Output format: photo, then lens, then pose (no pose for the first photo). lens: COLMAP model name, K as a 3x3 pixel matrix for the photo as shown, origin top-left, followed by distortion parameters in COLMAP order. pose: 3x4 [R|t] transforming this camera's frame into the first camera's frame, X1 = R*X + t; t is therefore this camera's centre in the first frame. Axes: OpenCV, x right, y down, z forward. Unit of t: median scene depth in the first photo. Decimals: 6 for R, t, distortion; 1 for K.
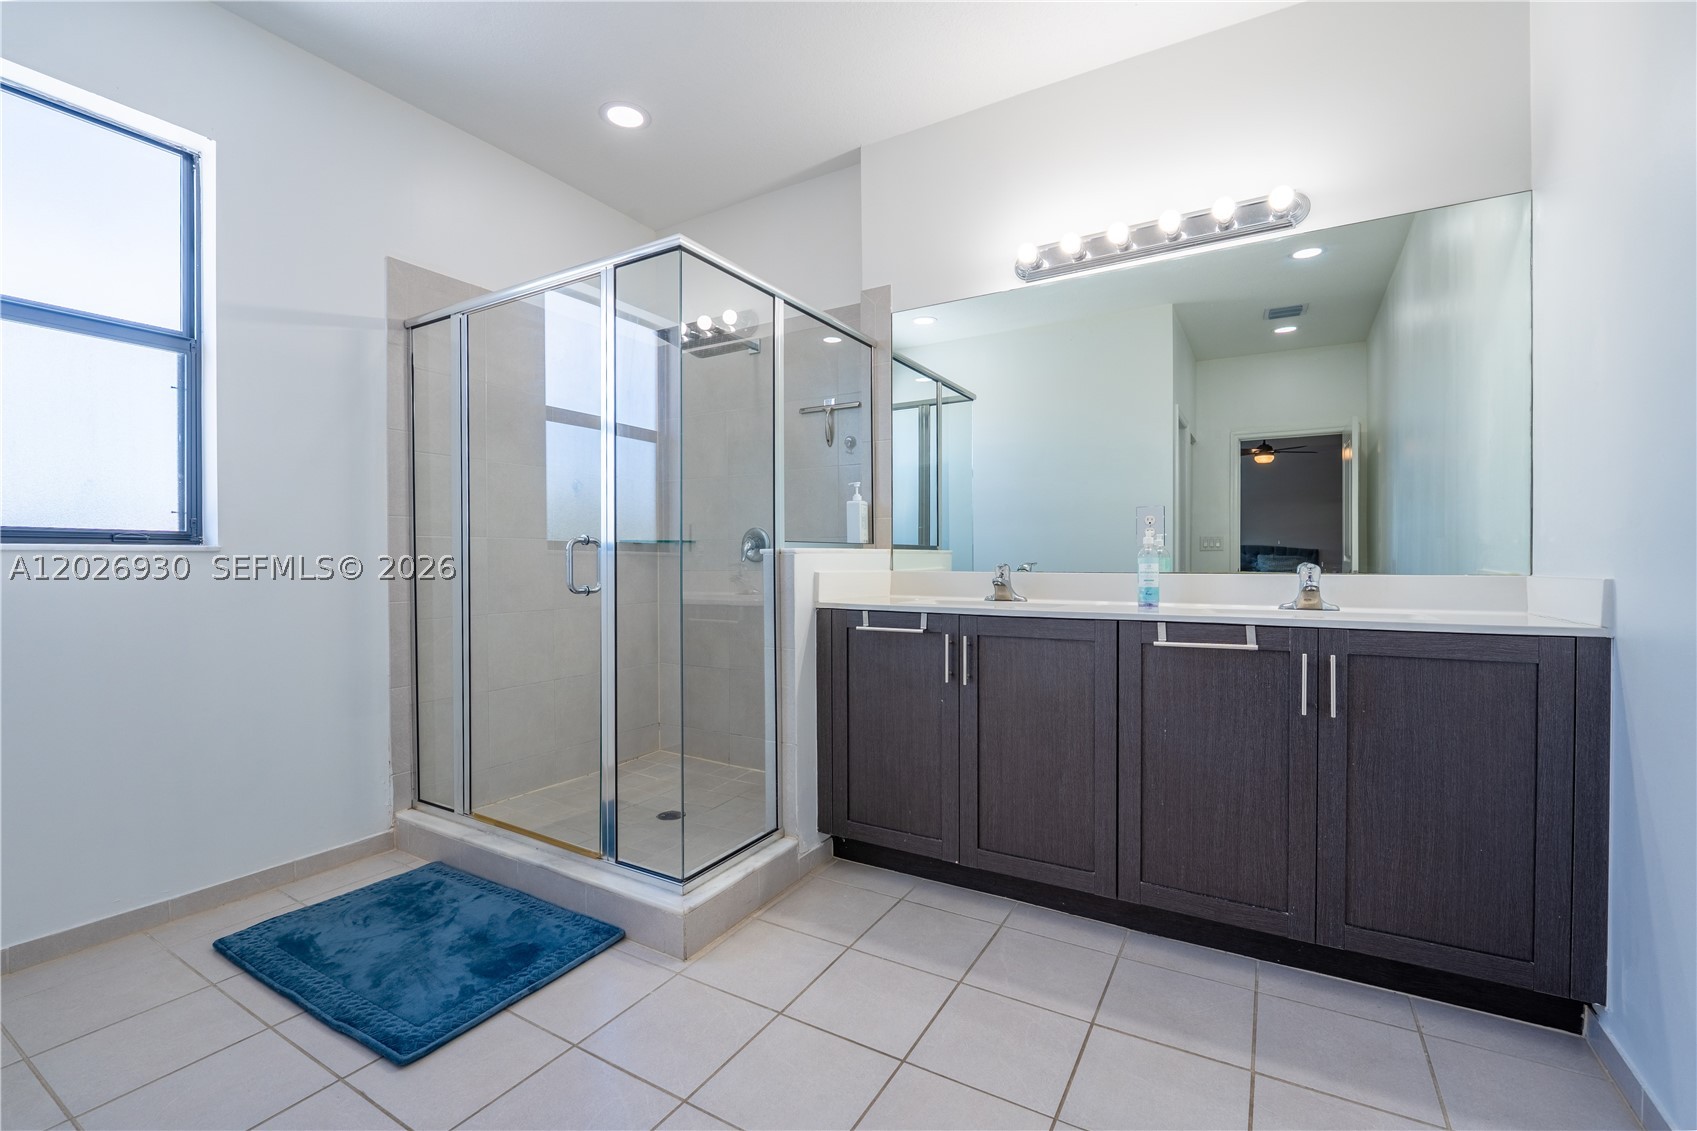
lens RADIAL K [[697.2, 0, 848.5], [0, 697.2, 565.5], [0, 0, 1]] dist [-0.009713, 0.000181]
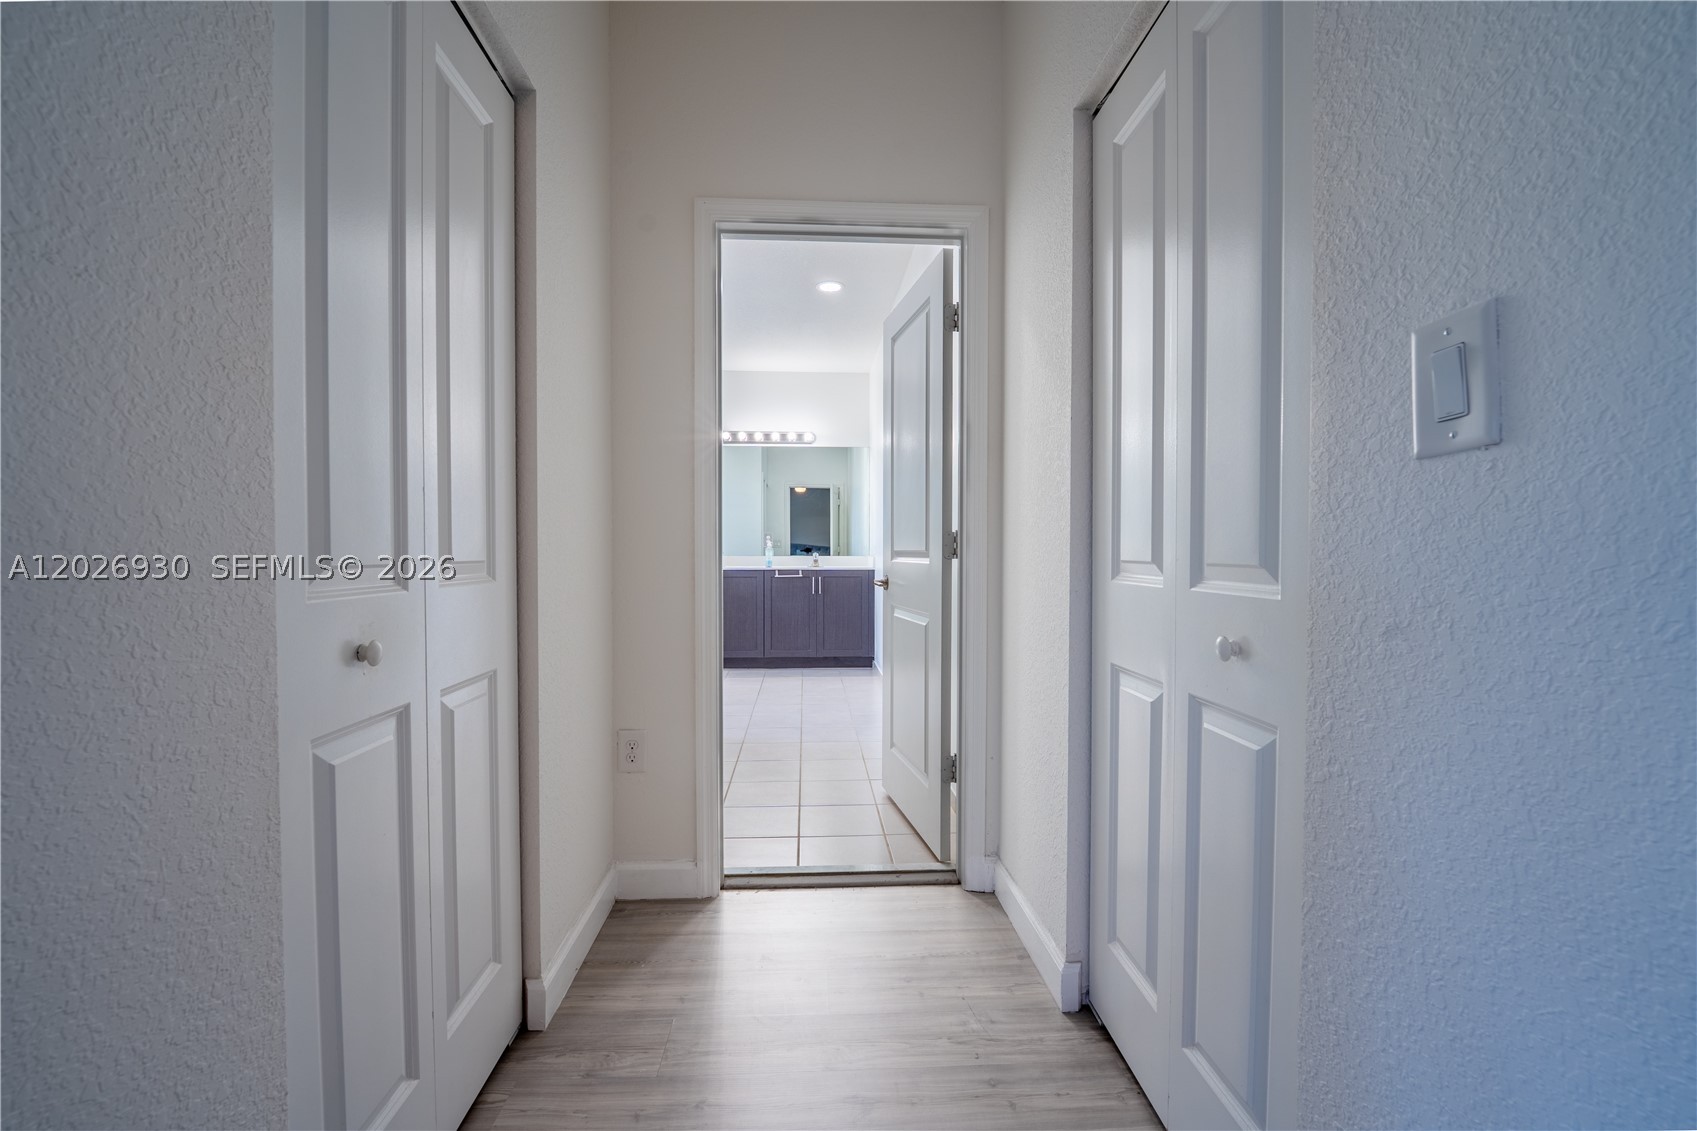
lens RADIAL K [[713.4, 0, 838.4], [0, 713.4, 568.8], [0, 0, 1]] dist [-0.013781, -0.000329]
pose [[0.829164, -0.011593, 0.558884, -1.058771], [0.002479, 0.999851, 0.017062, 0.016742], [-0.558999, -0.012762, 0.829070, -1.738770]]
